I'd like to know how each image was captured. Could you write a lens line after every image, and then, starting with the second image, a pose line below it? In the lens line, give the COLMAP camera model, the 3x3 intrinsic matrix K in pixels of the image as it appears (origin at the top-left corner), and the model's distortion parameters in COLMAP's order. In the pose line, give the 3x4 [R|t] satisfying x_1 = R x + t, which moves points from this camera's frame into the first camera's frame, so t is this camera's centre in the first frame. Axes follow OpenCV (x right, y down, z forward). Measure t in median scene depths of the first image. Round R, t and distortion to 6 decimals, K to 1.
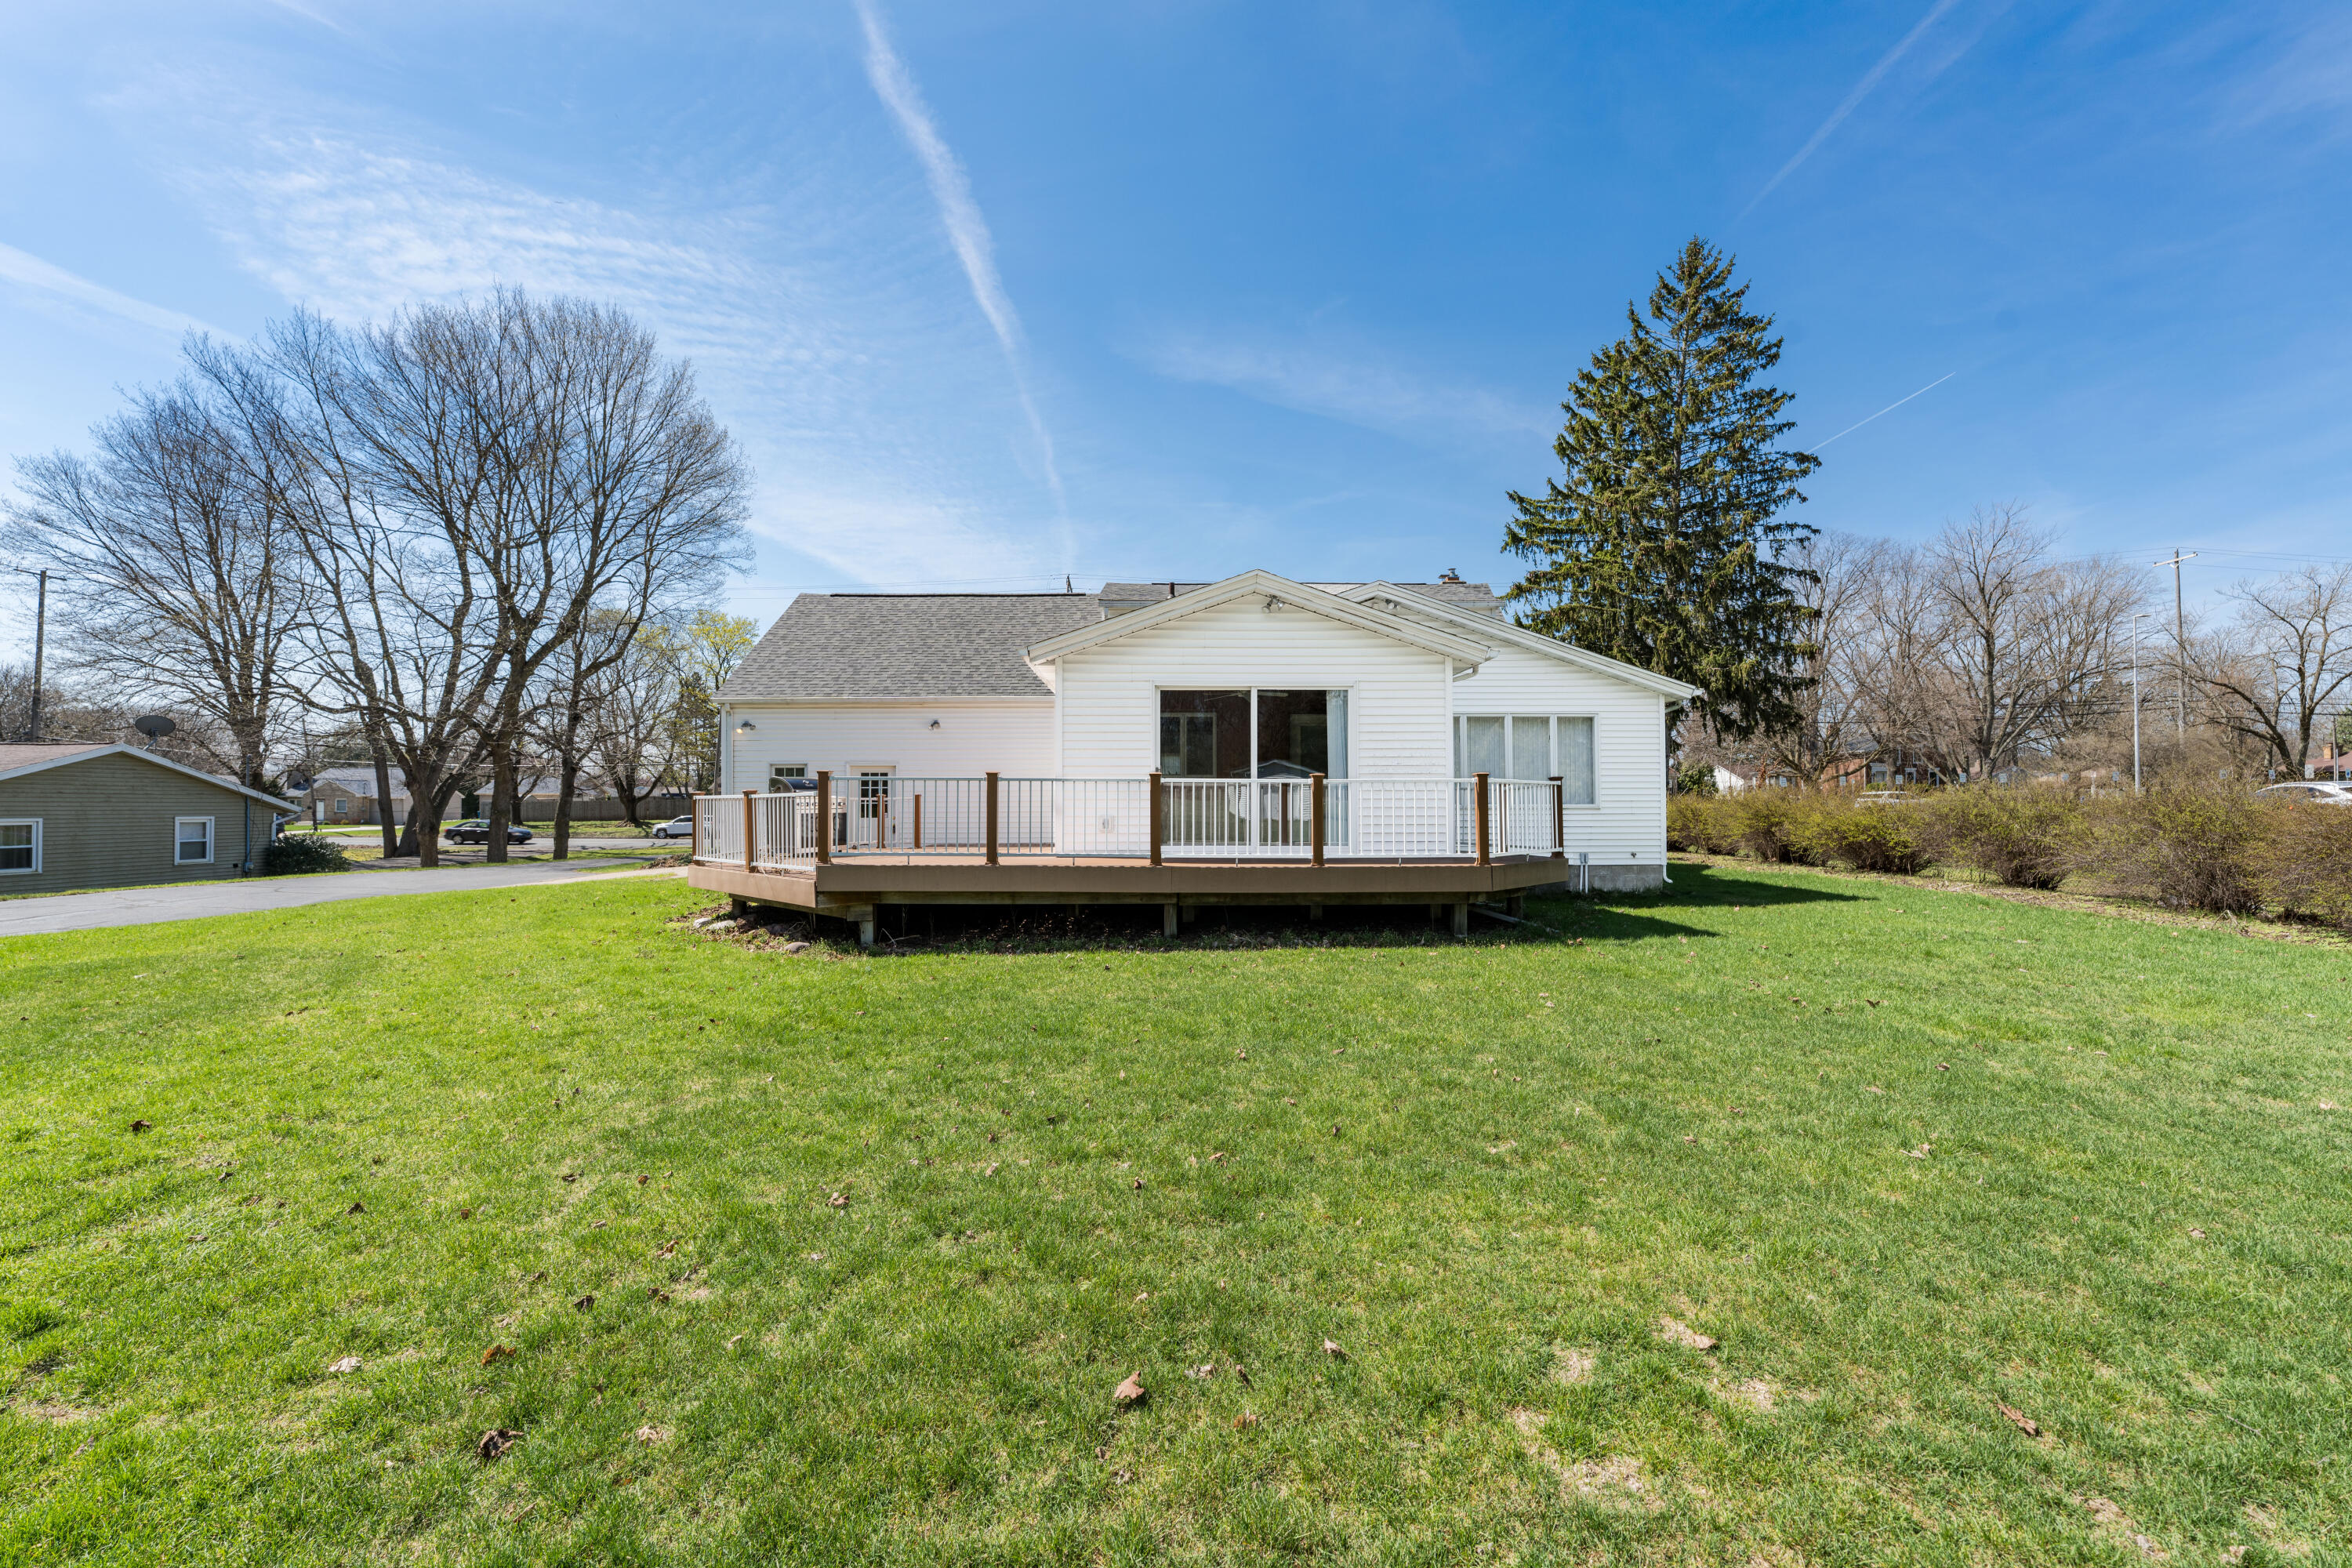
lens RADIAL K [[949.2, 0, 1166.2], [0, 949.2, 780.1], [0, 0, 1]] dist [-0.001346, -0.000177]
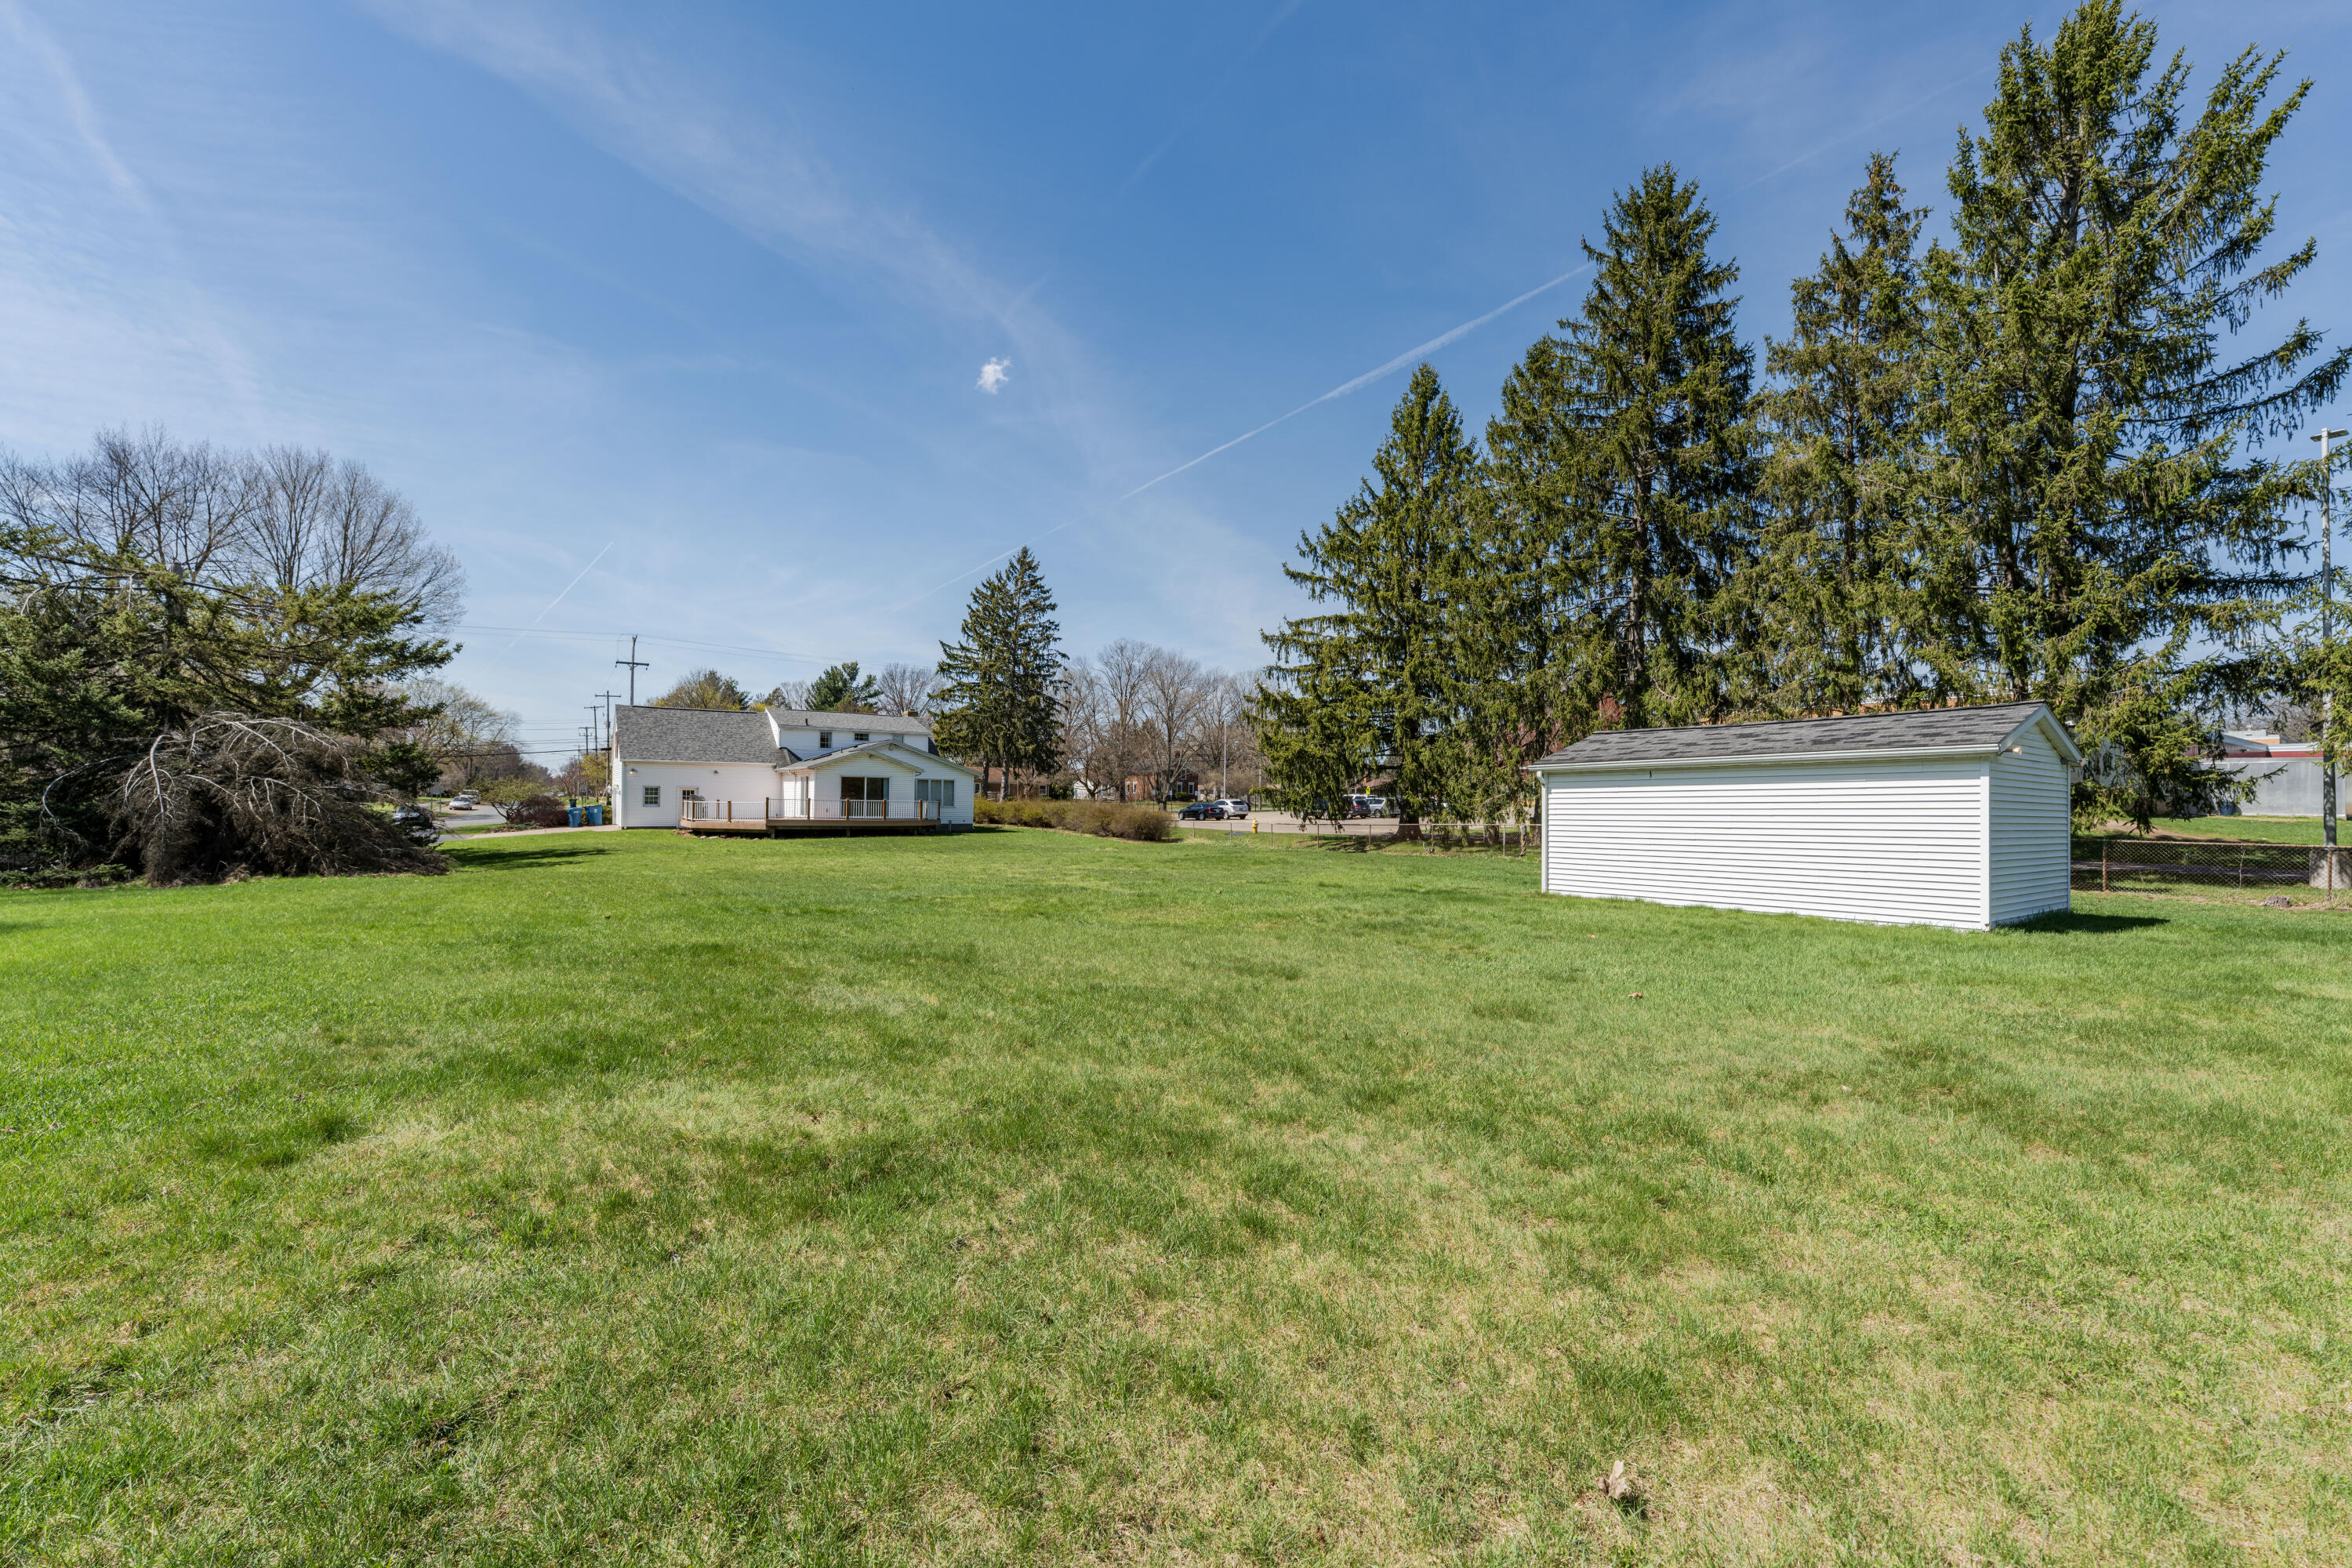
lens RADIAL K [[949.2, 0, 1166.2], [0, 949.2, 780.1], [0, 0, 1]] dist [-0.001346, -0.000177]
pose [[0.841783, 0.022073, 0.539364, -0.041843], [-0.025575, 0.999672, -0.000996, -0.004754], [-0.539209, -0.012956, 0.842072, -0.127378]]
